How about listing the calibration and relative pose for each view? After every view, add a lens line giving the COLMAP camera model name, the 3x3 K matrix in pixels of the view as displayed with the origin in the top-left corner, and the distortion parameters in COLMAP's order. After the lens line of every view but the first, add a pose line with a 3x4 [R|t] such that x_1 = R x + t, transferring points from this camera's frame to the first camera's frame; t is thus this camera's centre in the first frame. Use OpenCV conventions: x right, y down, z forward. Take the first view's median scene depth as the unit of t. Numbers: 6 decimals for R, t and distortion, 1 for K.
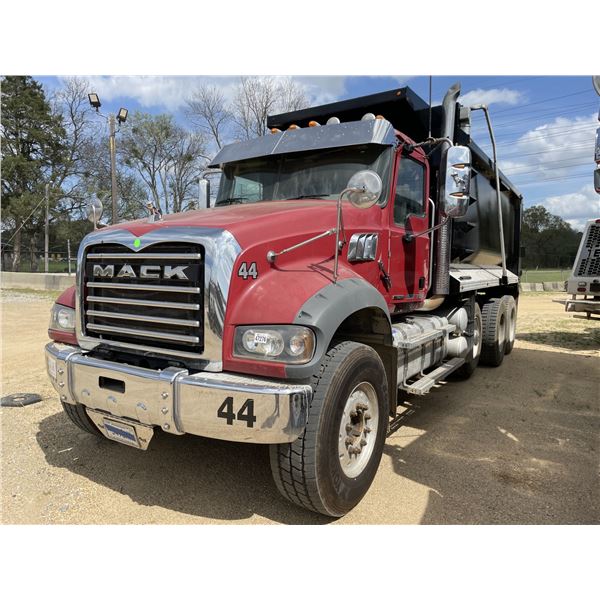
lens RADIAL K [[474.7, 0, 306.0], [0, 474.7, 300.9], [0, 0, 1]] dist [-0.006516, -0.042161]
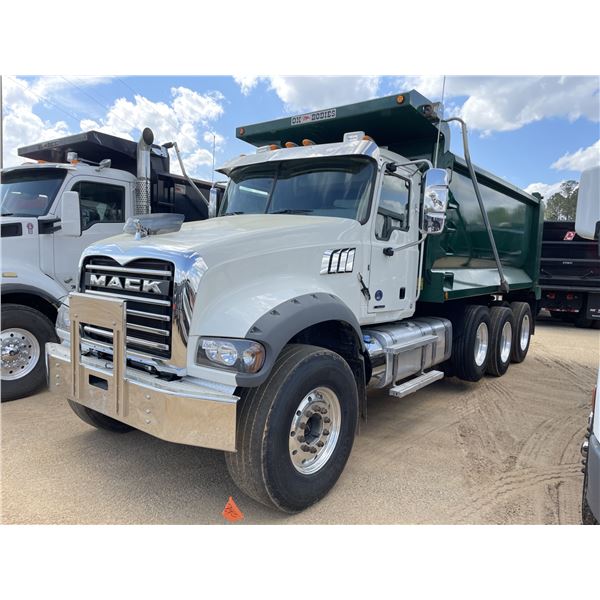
lens RADIAL K [[457.5, 0, 317.0], [0, 457.5, 298.9], [0, 0, 1]] dist [0.068791, -0.017521]
pose [[0.995781, 0.028963, -0.087069, 0.192488], [-0.027749, 0.999500, 0.015130, -0.051575], [0.087464, -0.012650, 0.996087, -0.053886]]
